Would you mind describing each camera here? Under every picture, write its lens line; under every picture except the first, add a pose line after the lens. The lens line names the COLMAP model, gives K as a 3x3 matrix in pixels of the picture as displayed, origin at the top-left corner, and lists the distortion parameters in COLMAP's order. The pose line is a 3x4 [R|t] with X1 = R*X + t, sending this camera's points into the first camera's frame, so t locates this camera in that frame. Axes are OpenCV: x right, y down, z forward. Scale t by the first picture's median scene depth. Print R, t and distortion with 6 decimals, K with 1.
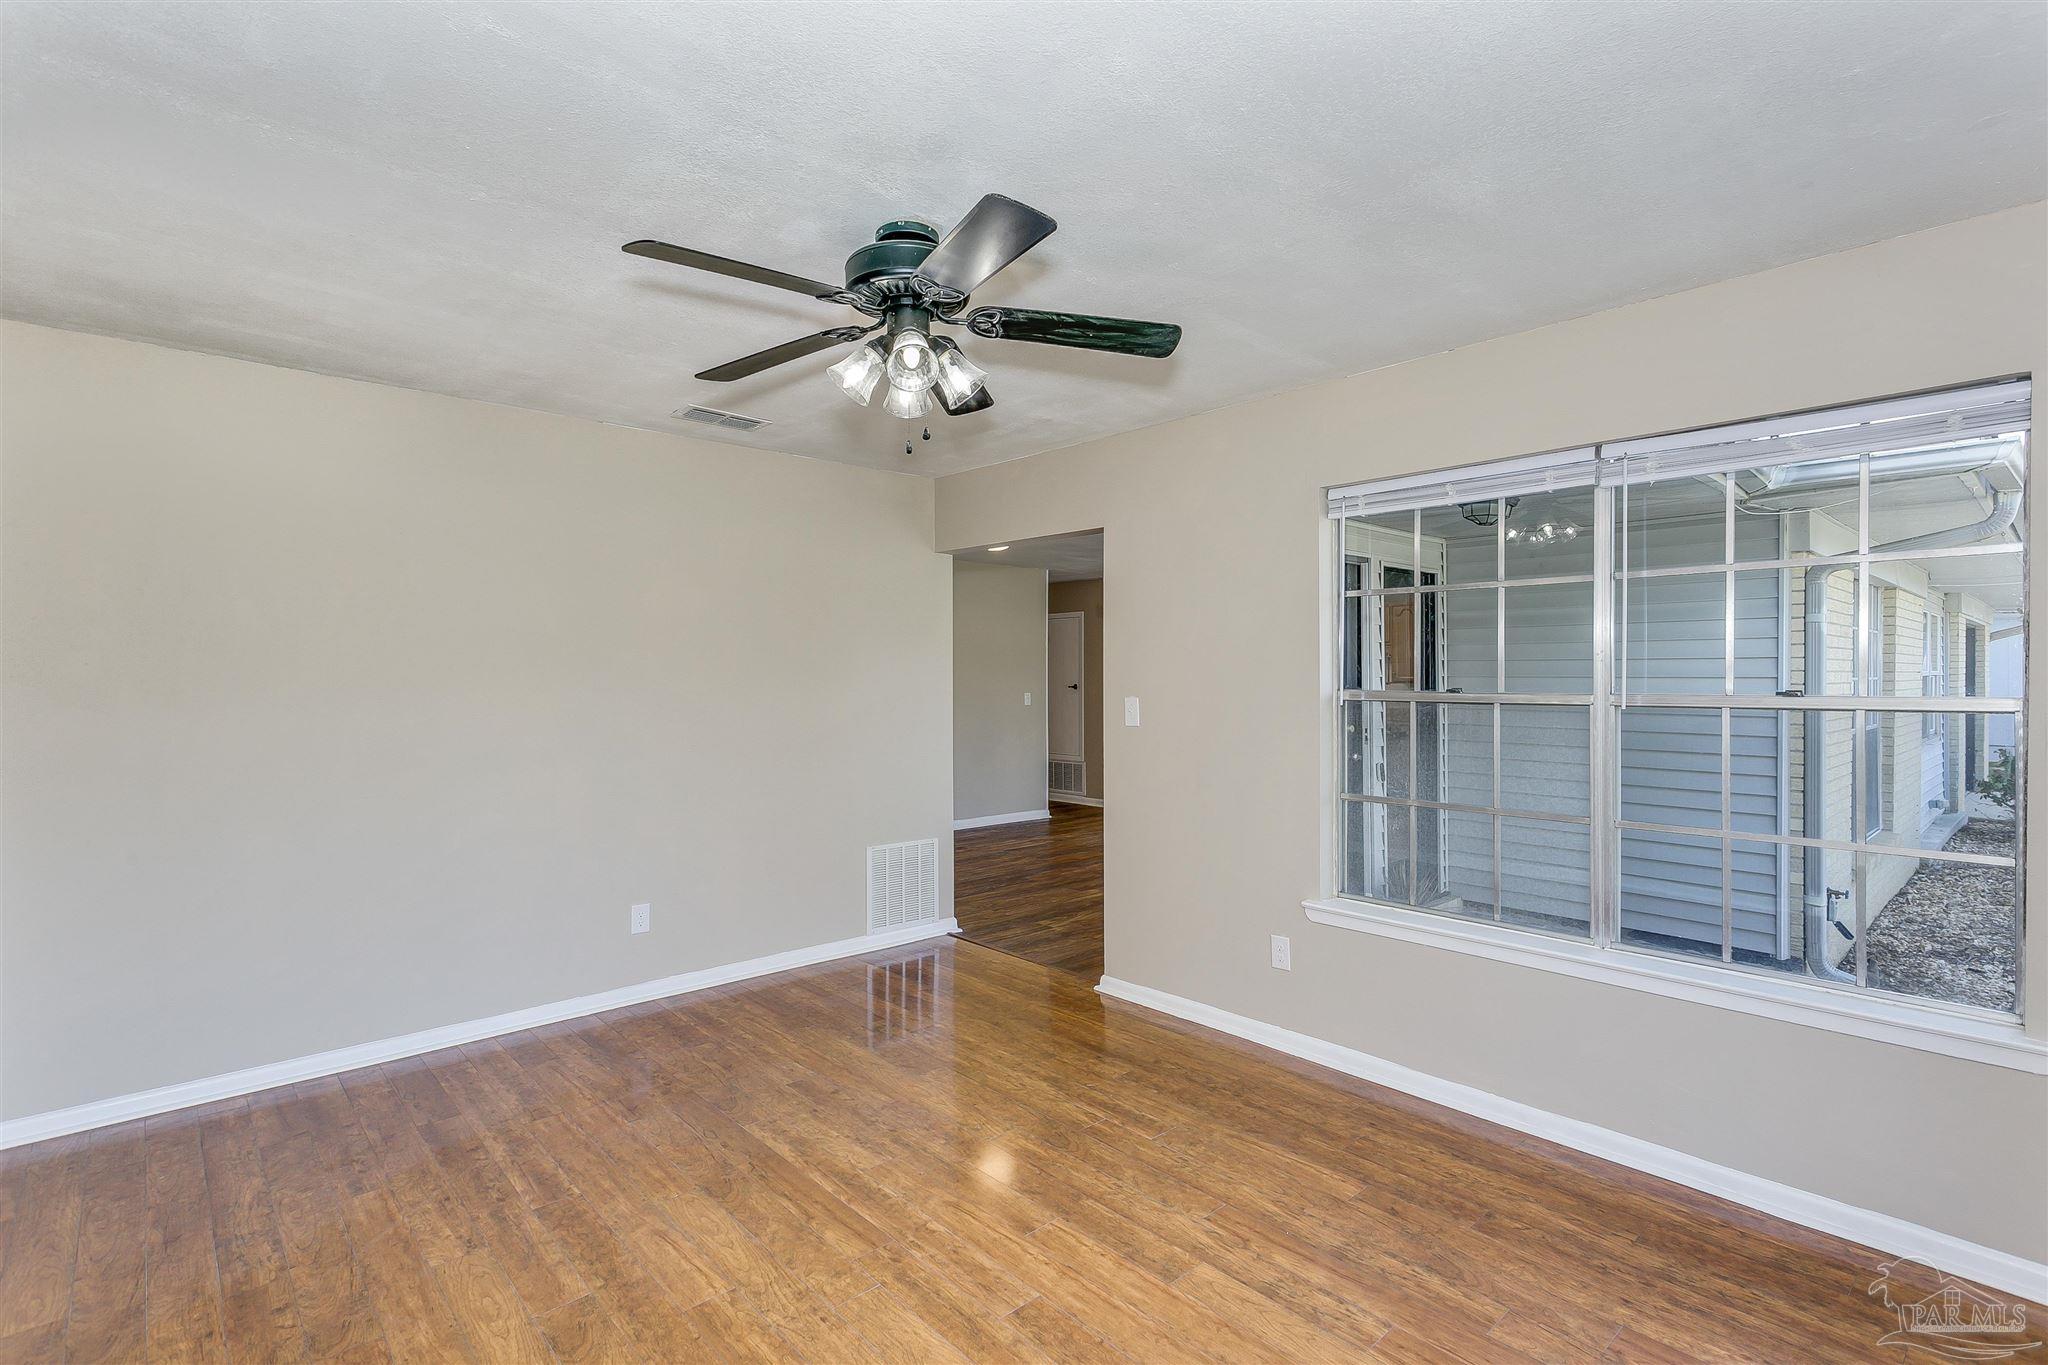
lens RADIAL K [[975.9, 0, 1027.9], [0, 975.9, 682.6], [0, 0, 1]] dist [0.005439, -0.000899]
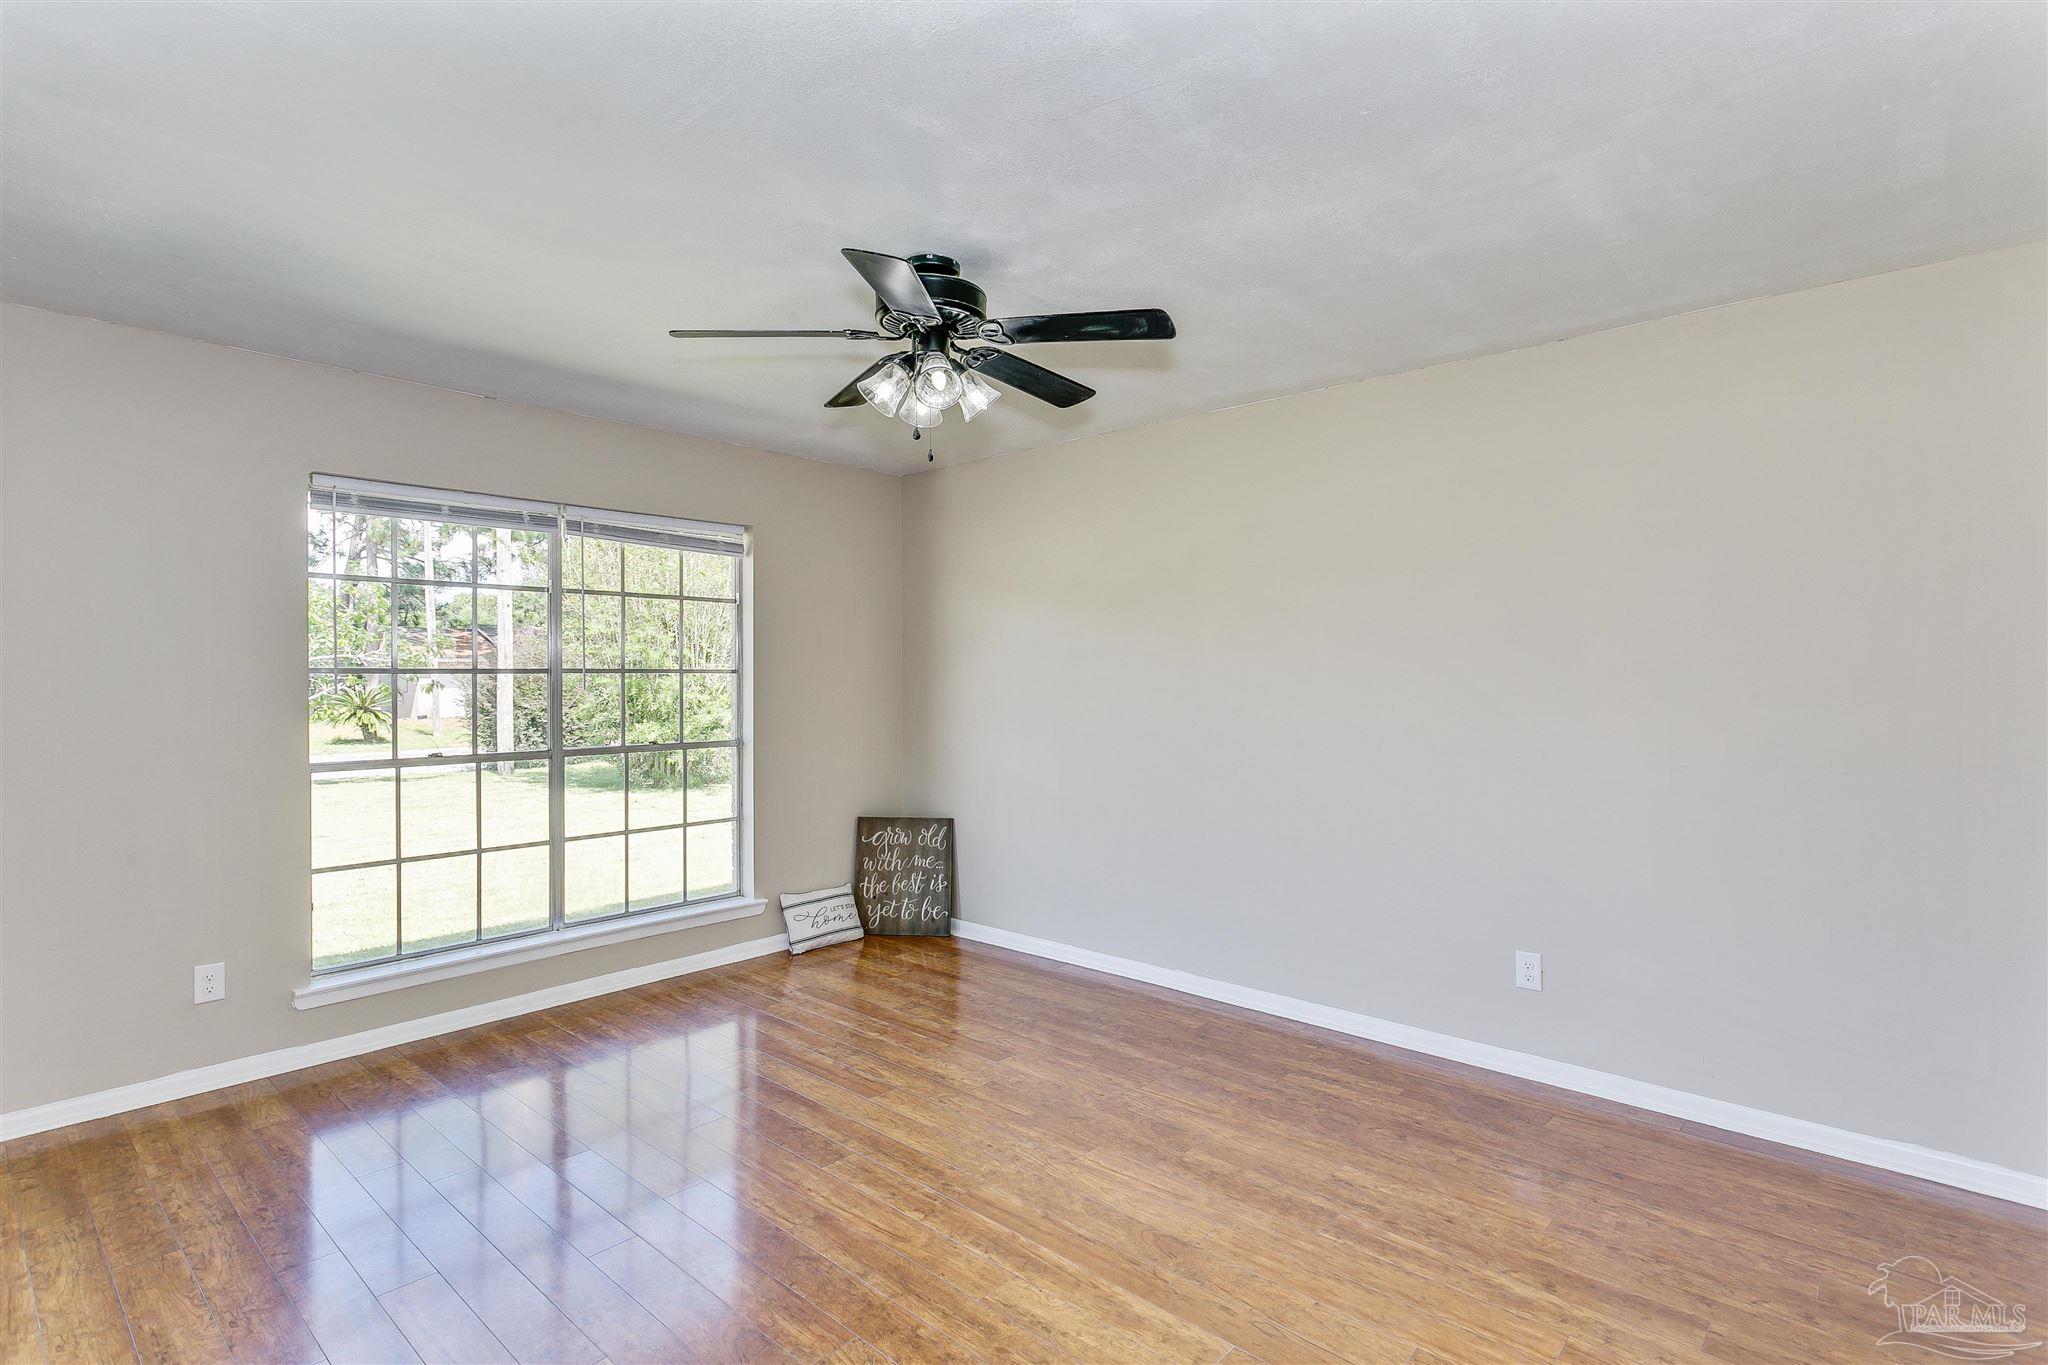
lens RADIAL K [[975.9, 0, 1029.1], [0, 975.9, 682.9], [0, 0, 1]] dist [0.005439, -0.000899]
pose [[-0.994775, 0.004750, -0.101980, -0.110063], [0.003519, 0.999919, 0.012249, 0.004466], [0.102030, 0.011827, -0.994711, 1.971099]]
